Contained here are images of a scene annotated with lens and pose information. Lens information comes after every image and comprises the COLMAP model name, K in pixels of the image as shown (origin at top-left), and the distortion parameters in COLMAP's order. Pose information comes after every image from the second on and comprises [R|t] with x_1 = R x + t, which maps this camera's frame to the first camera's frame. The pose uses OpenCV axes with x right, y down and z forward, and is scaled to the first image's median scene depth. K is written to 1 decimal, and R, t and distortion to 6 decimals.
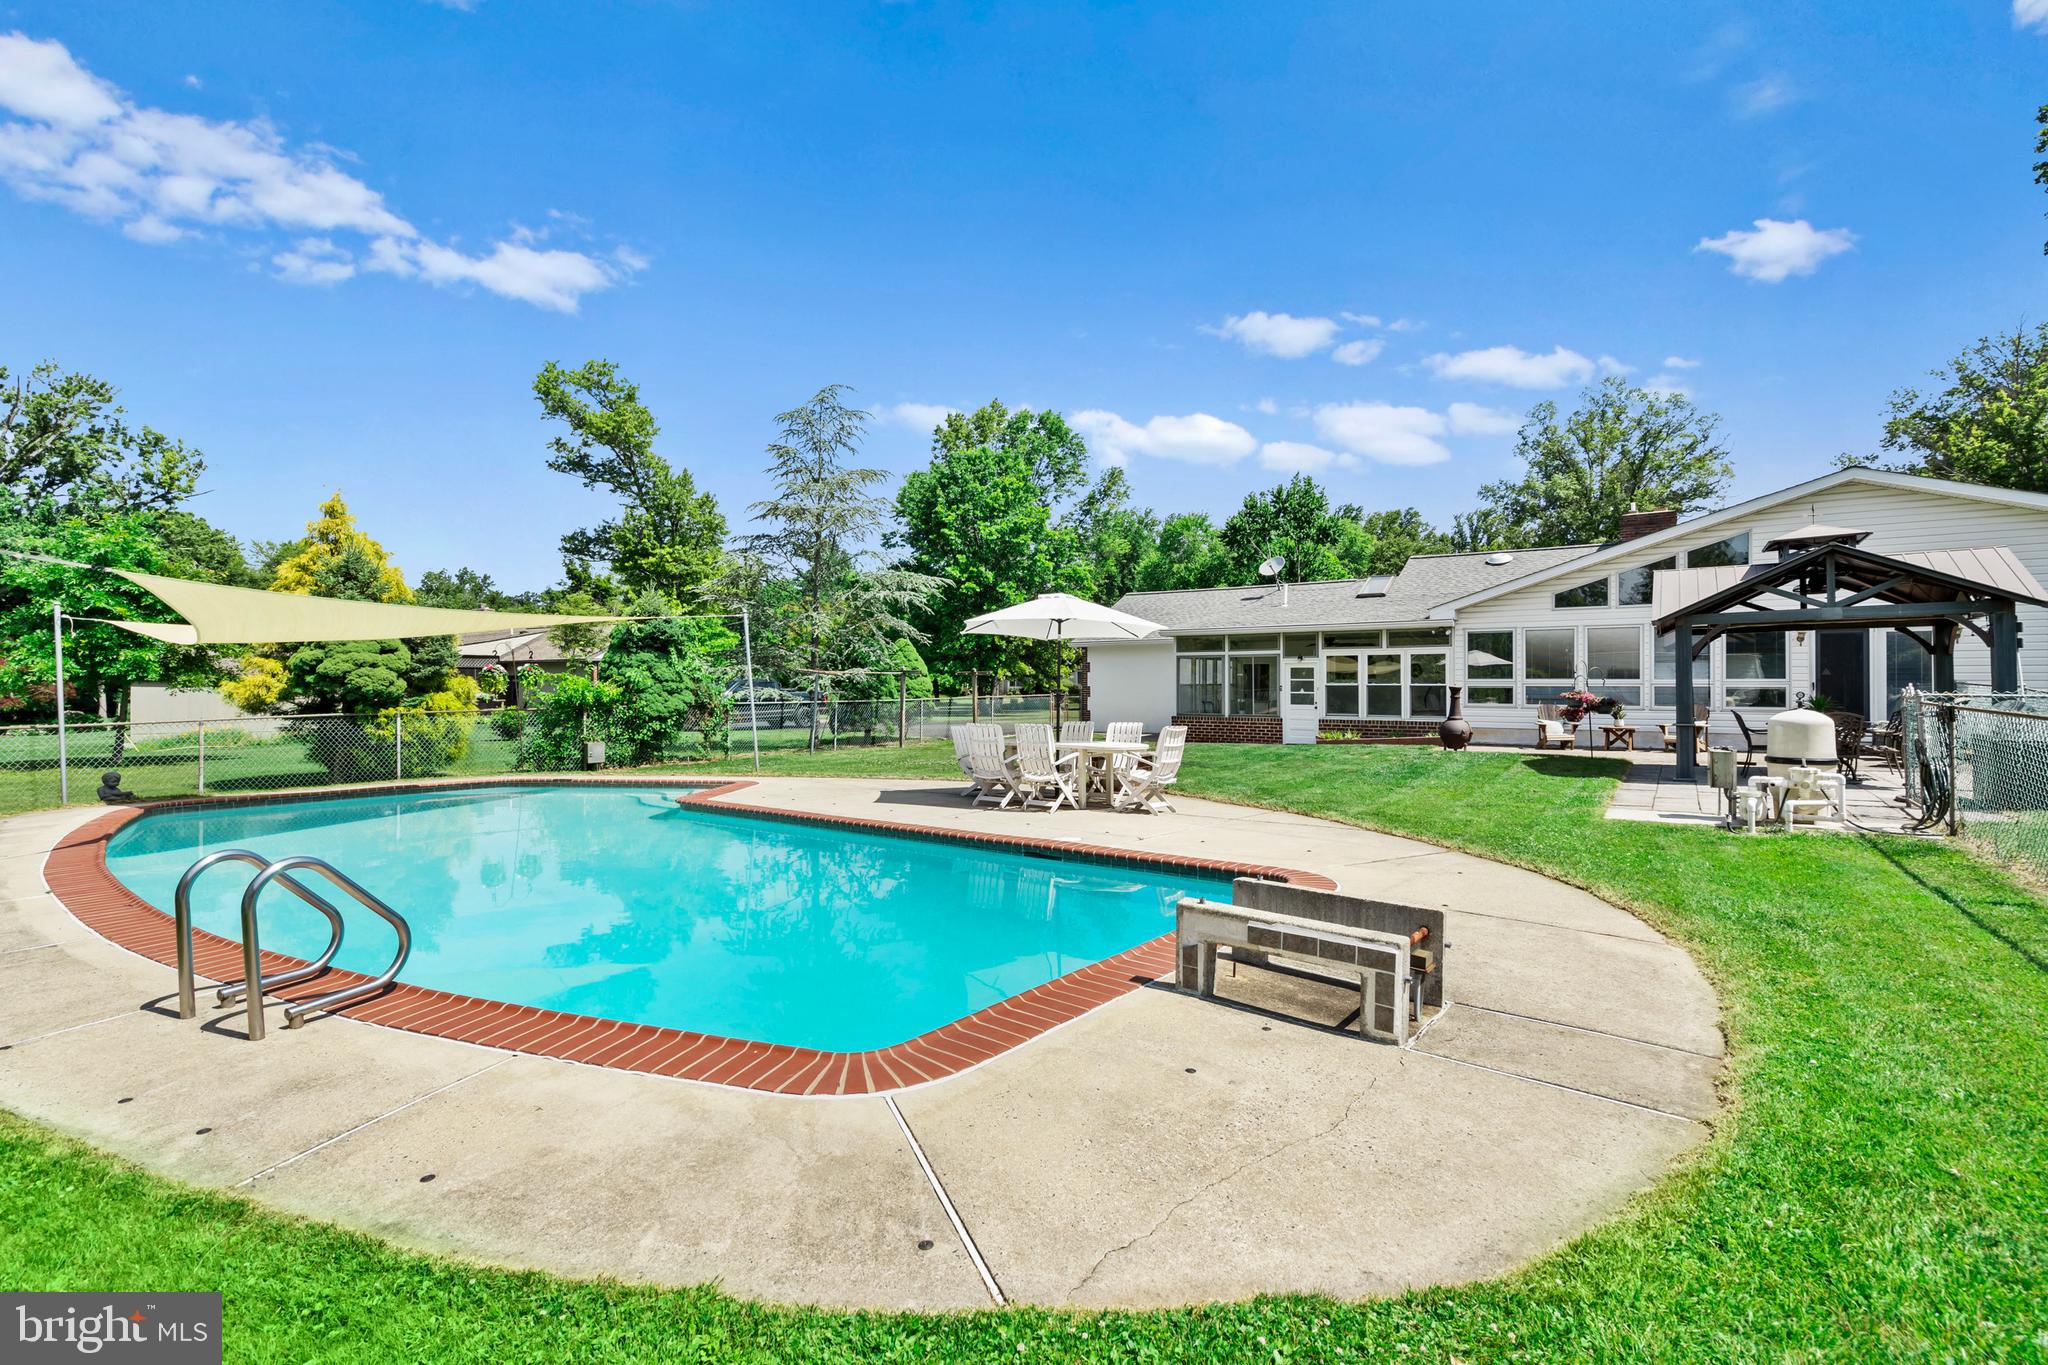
lens RADIAL K [[935.9, 0, 1018.3], [0, 935.9, 670.7], [0, 0, 1]] dist [-0.003370, -0.000233]
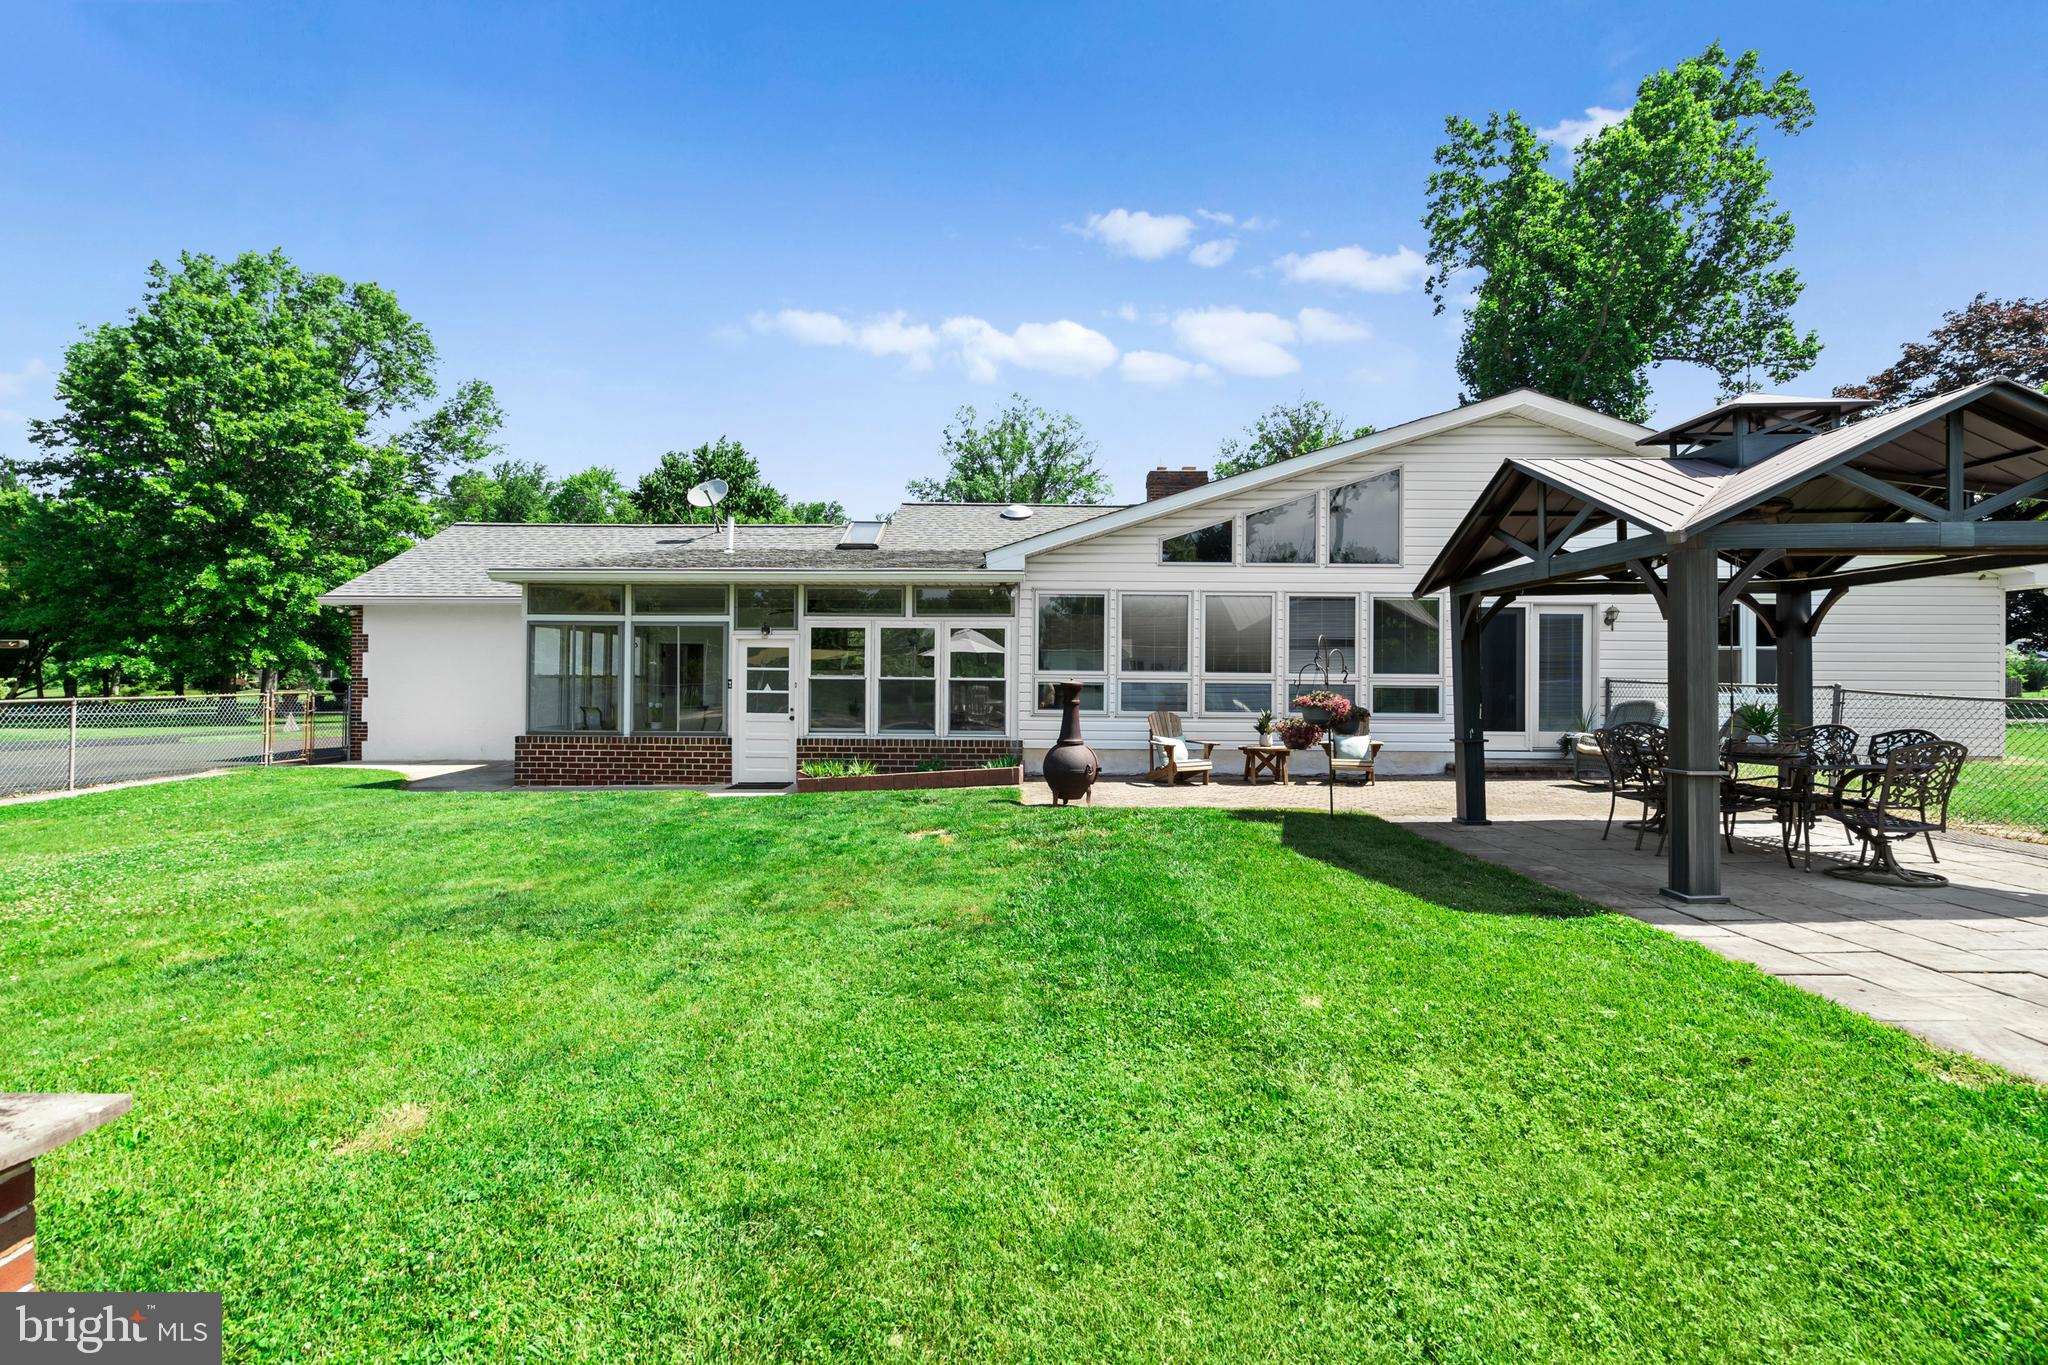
lens RADIAL K [[935.9, 0, 1018.3], [0, 935.9, 670.7], [0, 0, 1]] dist [-0.003370, -0.000233]
pose [[0.822303, 0.011870, 0.568926, 0.045360], [-0.015617, 0.999877, 0.001711, 0.003216], [-0.568835, -0.010292, 0.822387, 0.192324]]
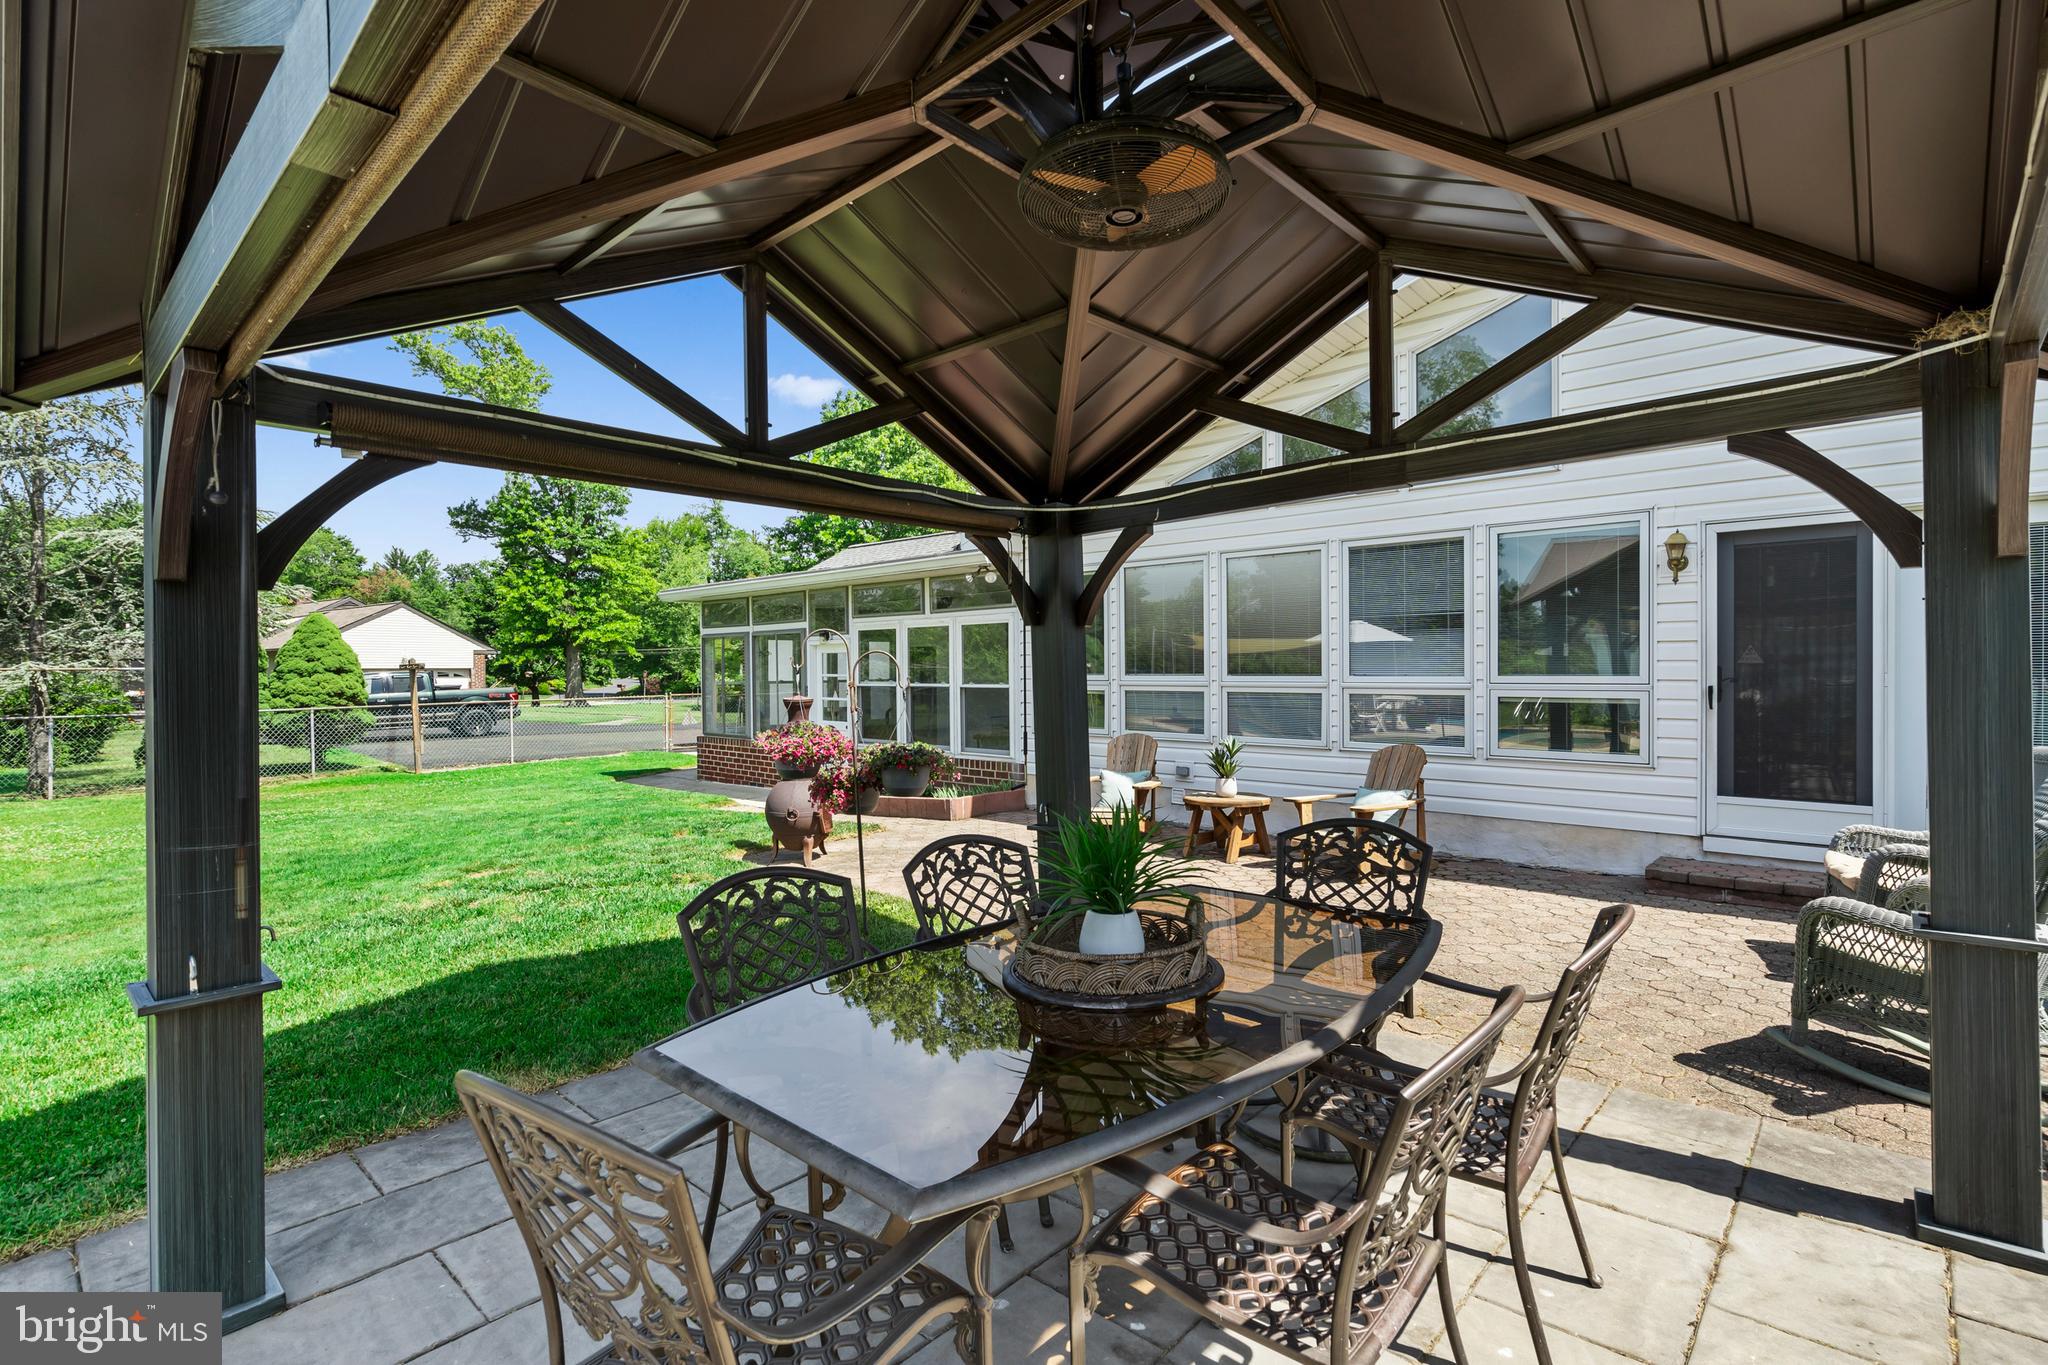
lens RADIAL K [[967.0, 0, 1019.4], [0, 967.0, 675.2], [0, 0, 1]] dist [-0.002594, -0.000310]
pose [[0.991706, -0.004724, -0.128440, 0.207107], [0.007179, 0.999800, 0.018658, -0.000058], [0.128327, -0.019426, 0.991542, 0.196202]]
